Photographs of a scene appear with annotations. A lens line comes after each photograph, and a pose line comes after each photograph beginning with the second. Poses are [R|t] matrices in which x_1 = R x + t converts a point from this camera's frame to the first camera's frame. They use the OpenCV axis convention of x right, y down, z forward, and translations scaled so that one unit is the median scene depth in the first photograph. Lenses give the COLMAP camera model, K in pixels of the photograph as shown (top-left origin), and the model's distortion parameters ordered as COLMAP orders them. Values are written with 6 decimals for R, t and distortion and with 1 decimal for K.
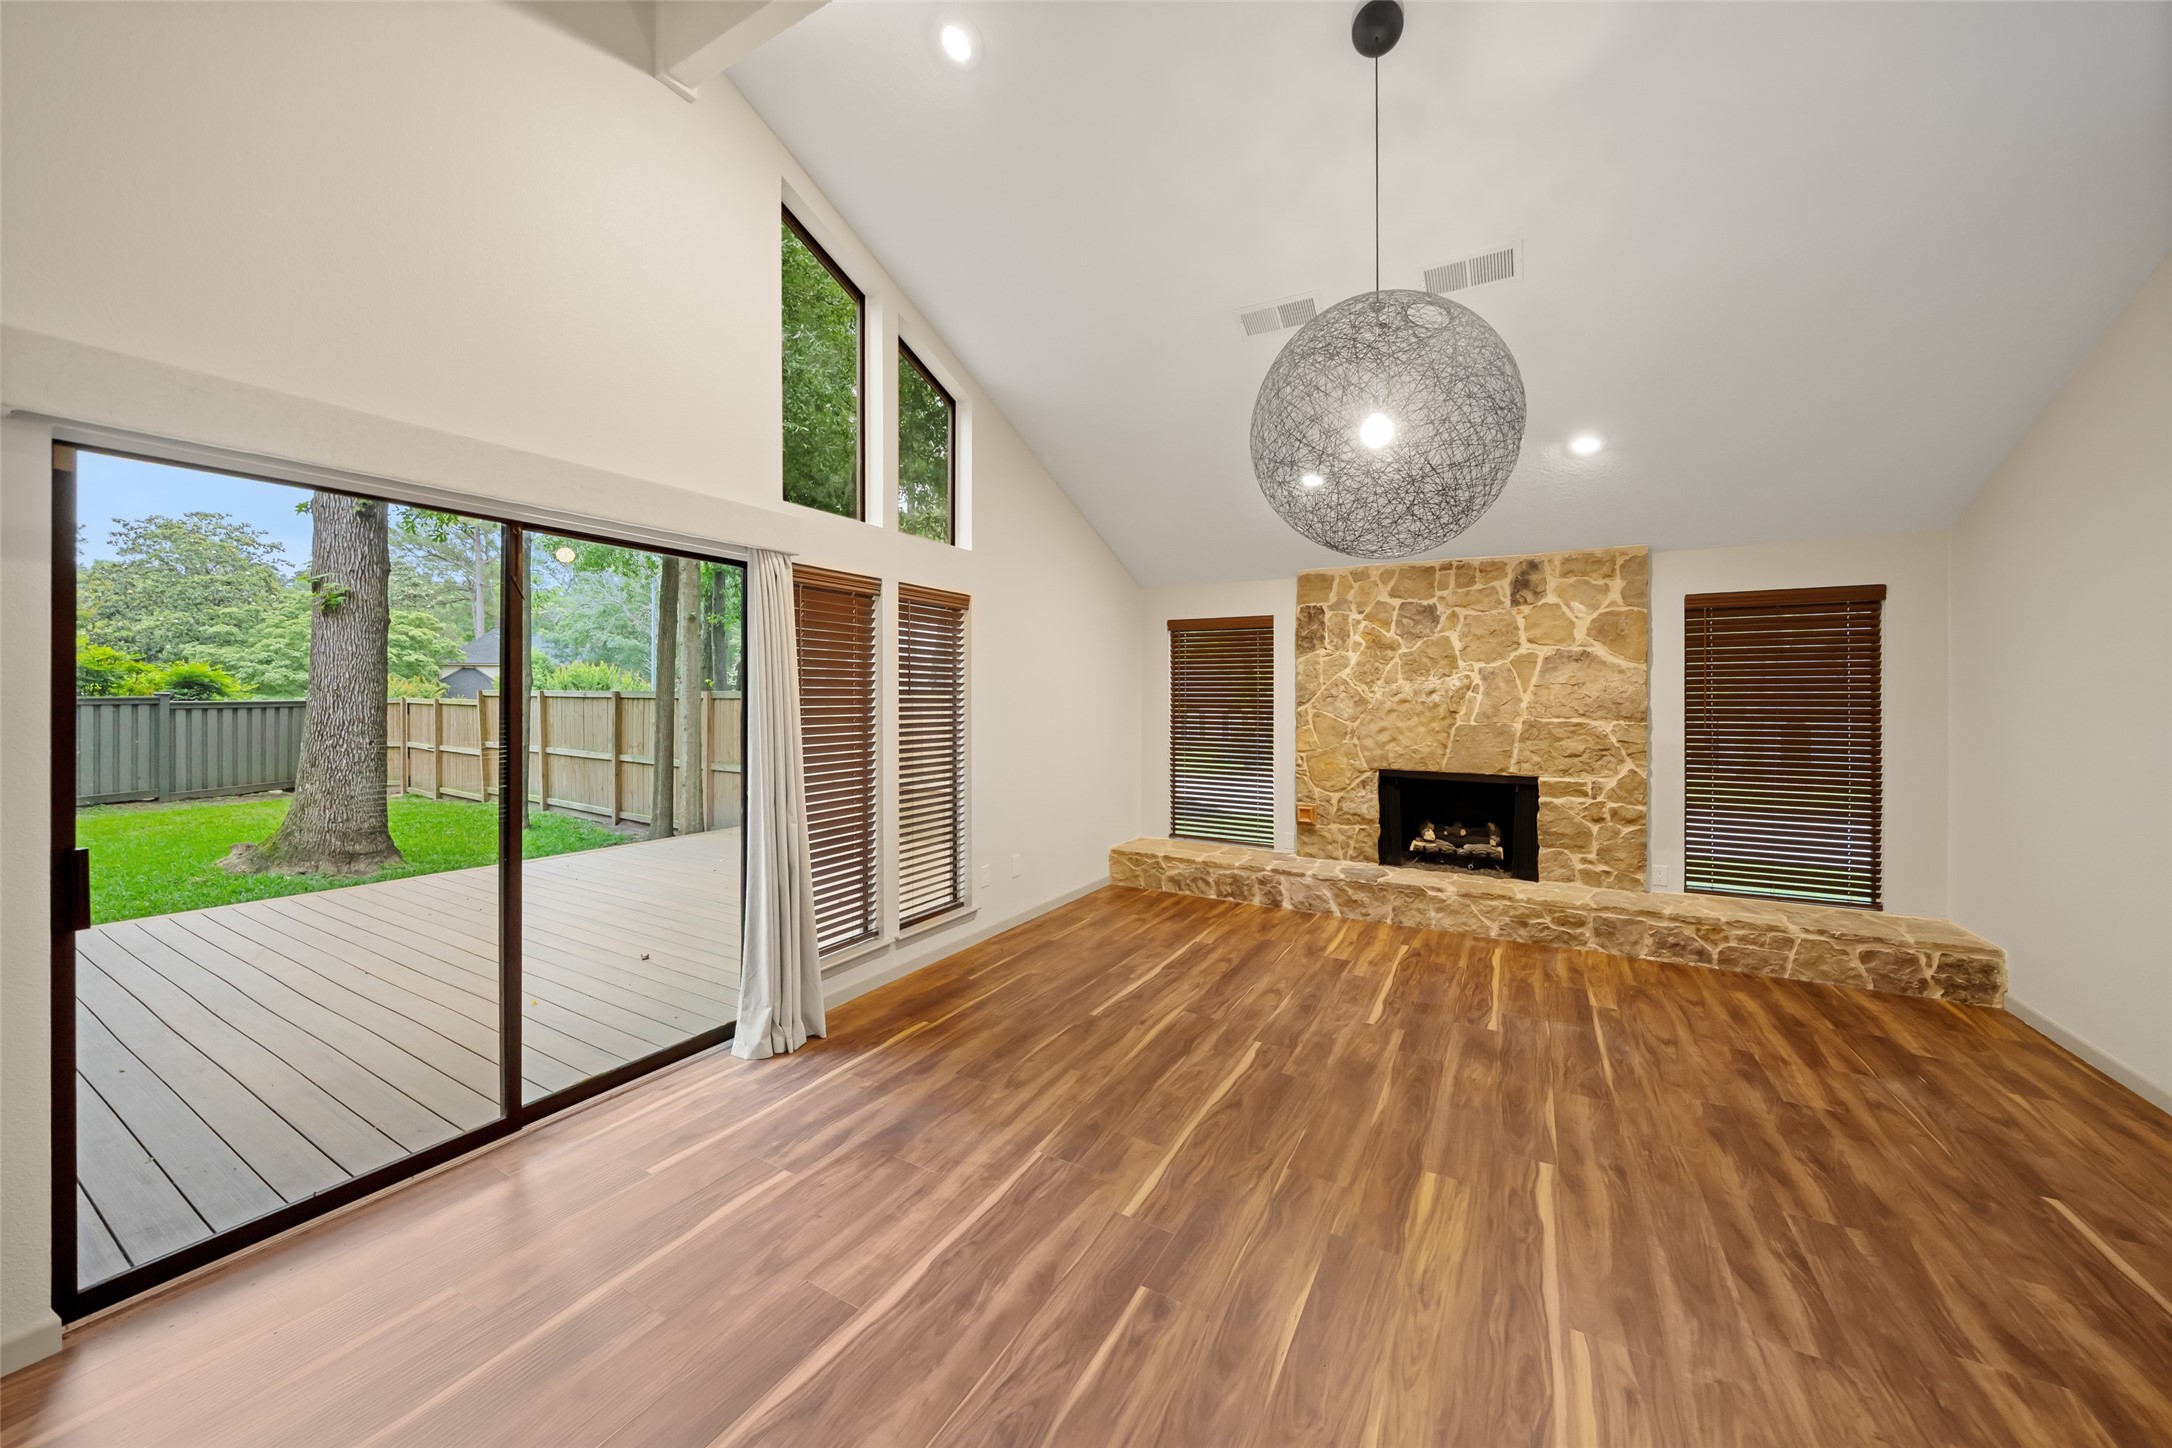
lens RADIAL K [[747.1, 0, 1102.6], [0, 747.1, 695.3], [0, 0, 1]] dist [-0.005274, -0.000582]
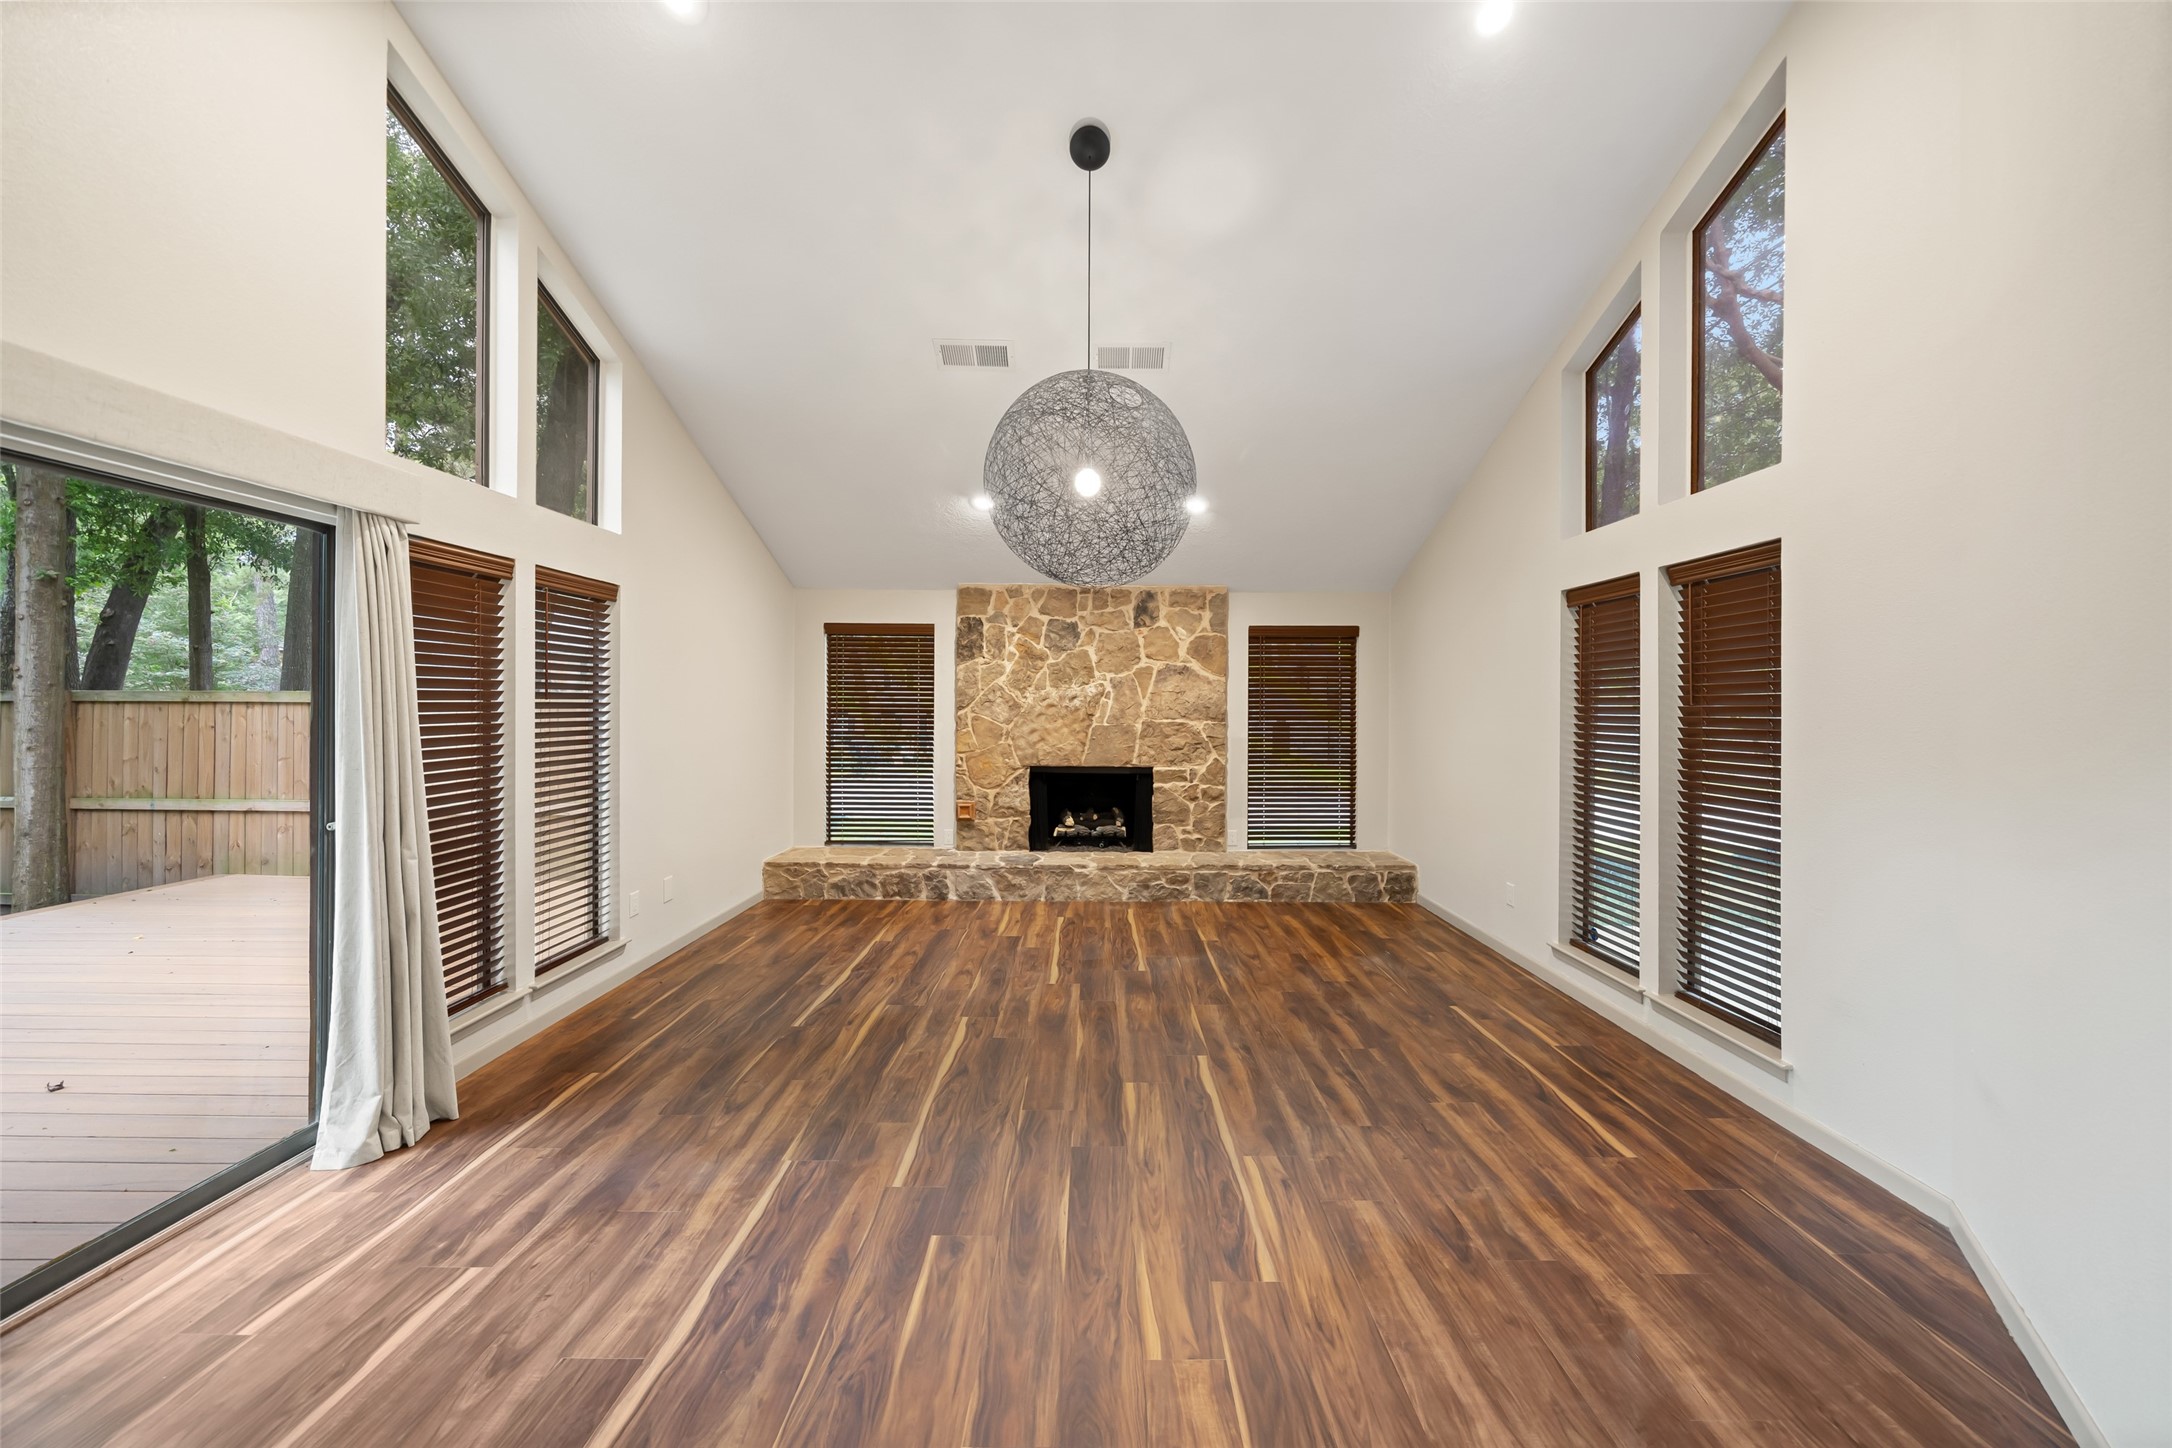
lens RADIAL K [[747.1, 0, 1088.7], [0, 747.1, 700.2], [0, 0, 1]] dist [-0.005274, -0.000582]
pose [[0.875255, 0.002703, 0.483653, -0.145495], [-0.003272, 0.999995, 0.000334, -0.001529], [-0.483650, -0.001875, 0.875260, -0.040949]]
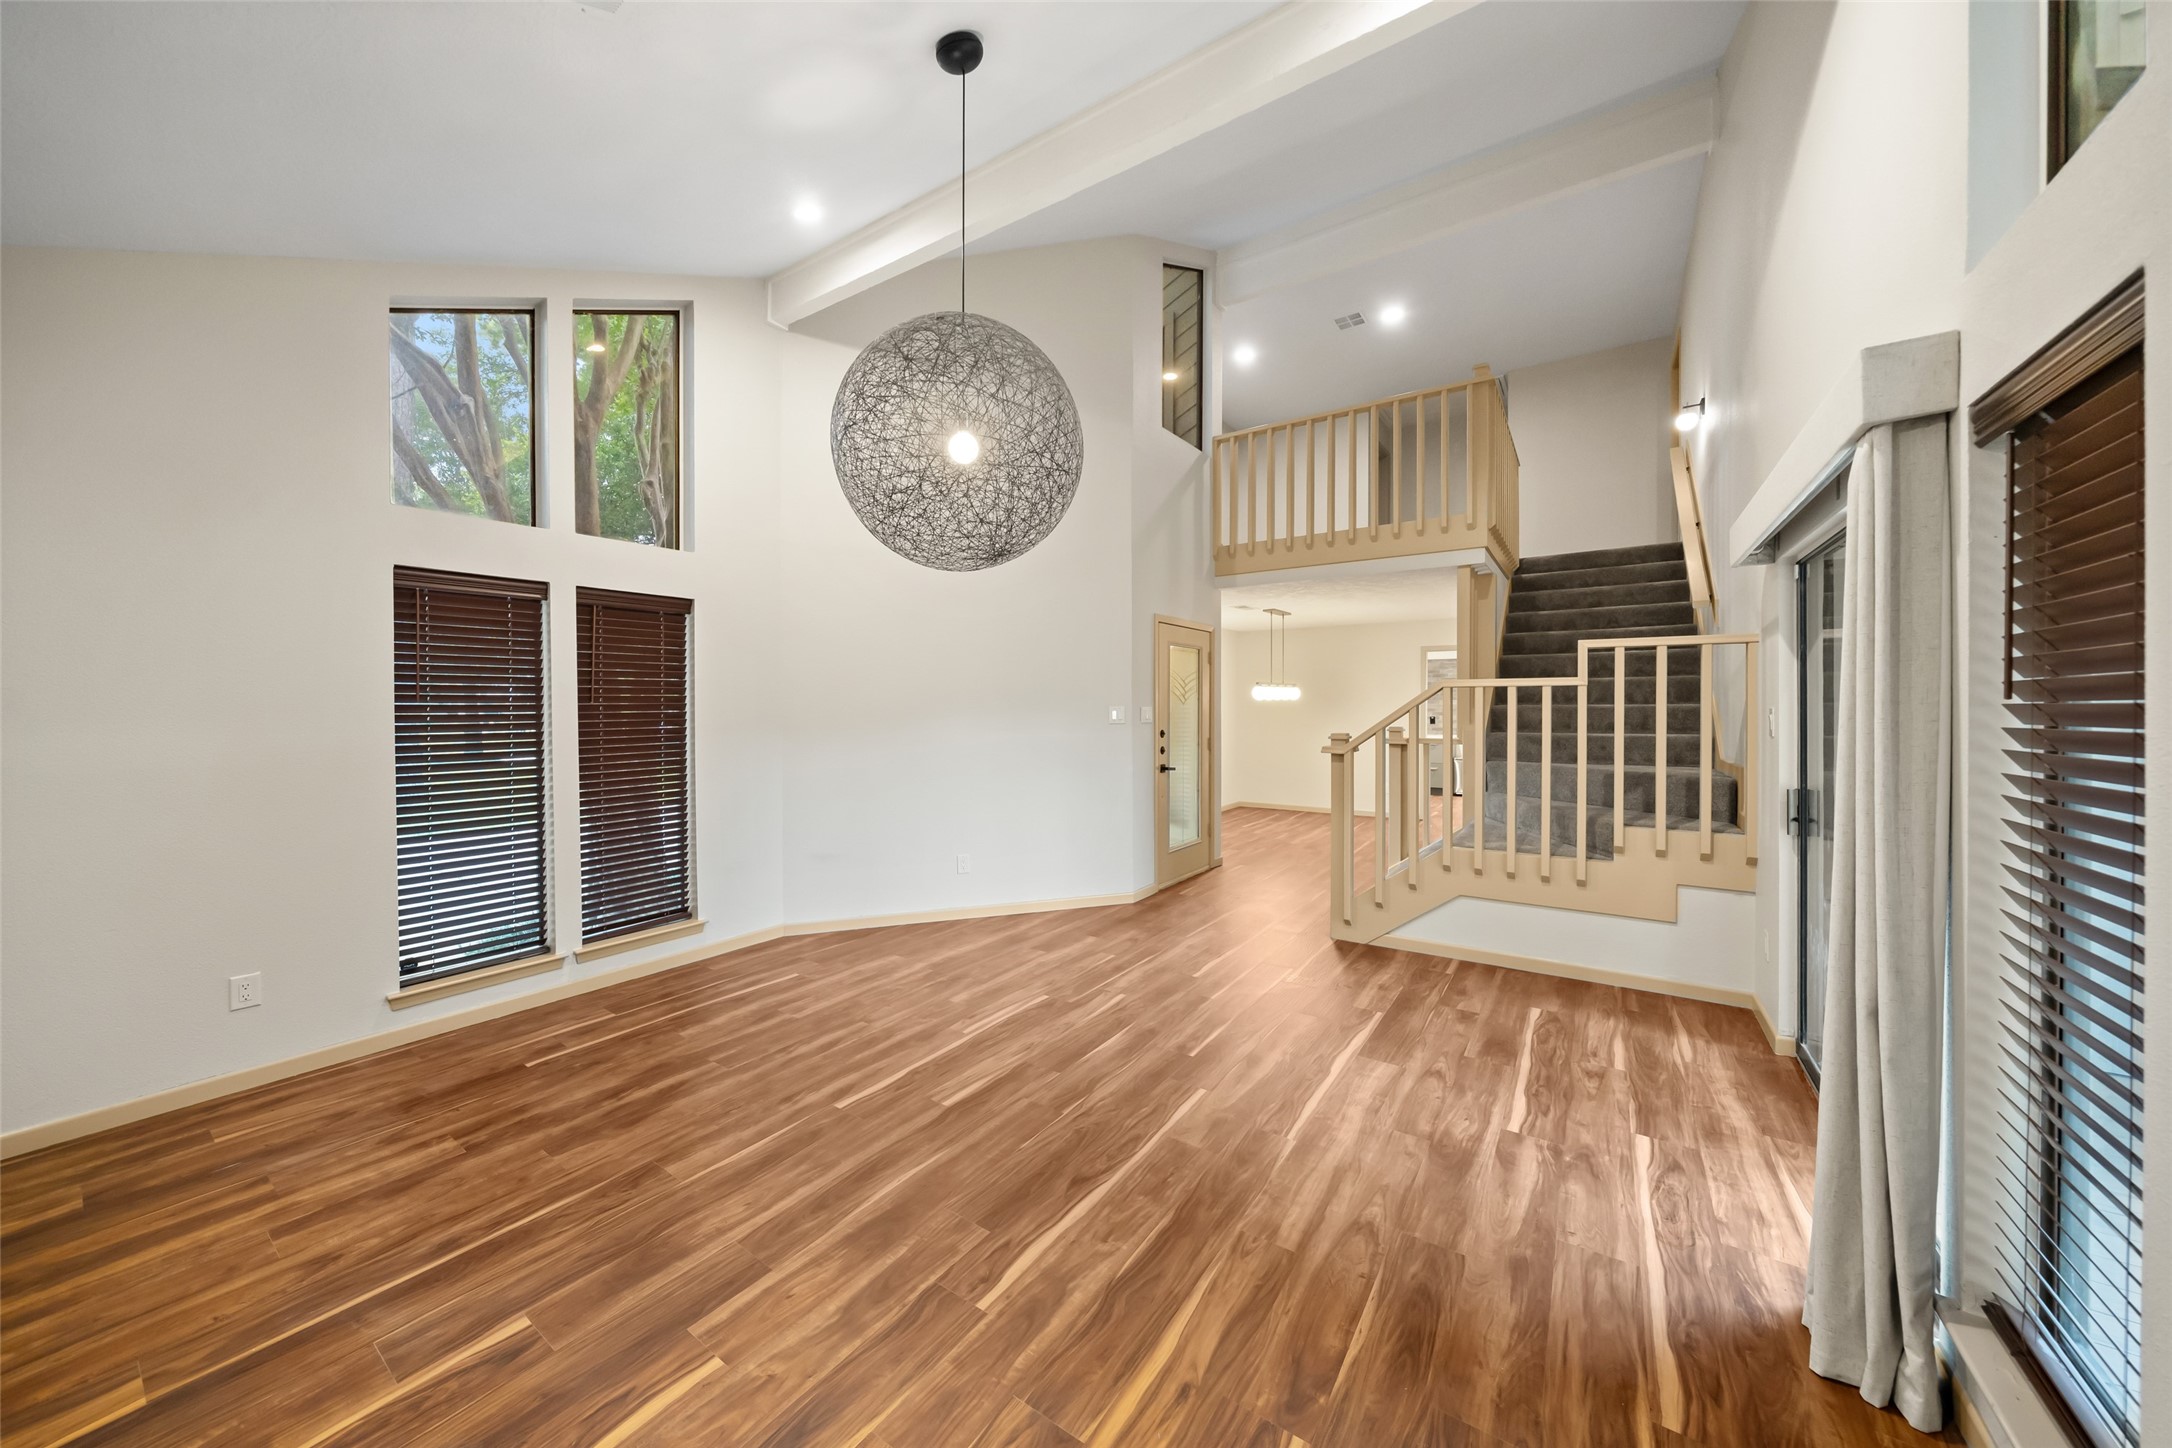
lens RADIAL K [[747.1, 0, 1104.9], [0, 747.1, 709.3], [0, 0, 1]] dist [-0.005274, -0.000582]
pose [[-0.997375, -0.002732, 0.072363, 0.066439], [-0.002610, 0.999995, 0.001772, 0.007609], [-0.072368, 0.001579, -0.997377, 1.383867]]
